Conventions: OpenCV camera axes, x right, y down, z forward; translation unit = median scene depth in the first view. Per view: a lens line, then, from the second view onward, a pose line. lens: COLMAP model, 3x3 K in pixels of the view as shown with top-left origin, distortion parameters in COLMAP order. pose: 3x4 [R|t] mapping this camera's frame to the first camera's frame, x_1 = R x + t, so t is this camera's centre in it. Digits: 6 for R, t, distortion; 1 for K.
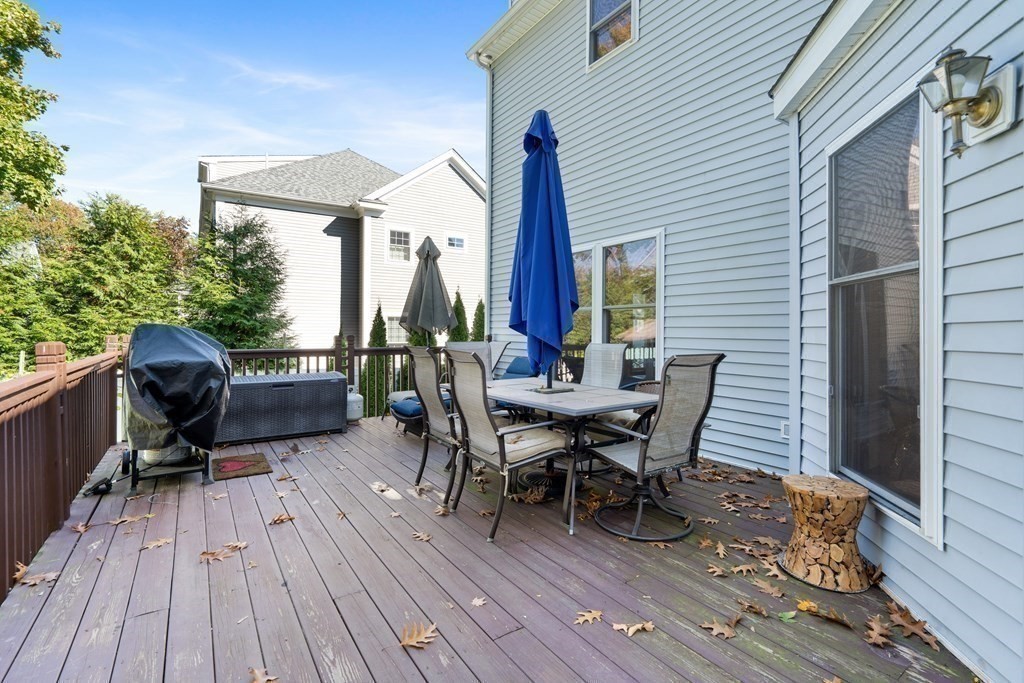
lens RADIAL K [[471.4, 0, 510.2], [0, 471.4, 335.1], [0, 0, 1]] dist [-0.003703, 0.002631]
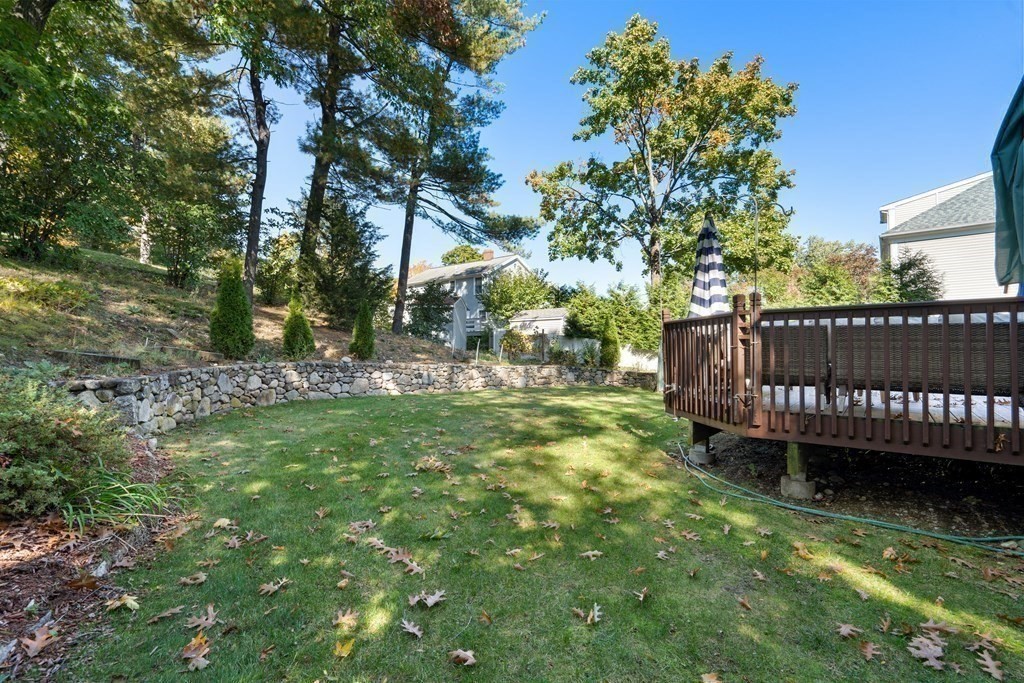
lens RADIAL K [[471.4, 0, 509.9], [0, 471.4, 340.7], [0, 0, 1]] dist [-0.003703, 0.002631]
pose [[0.298372, -0.030560, -0.953960, 0.437757], [-0.008017, 0.999372, -0.034523, 0.071512], [0.954416, 0.017948, 0.297939, -0.593113]]
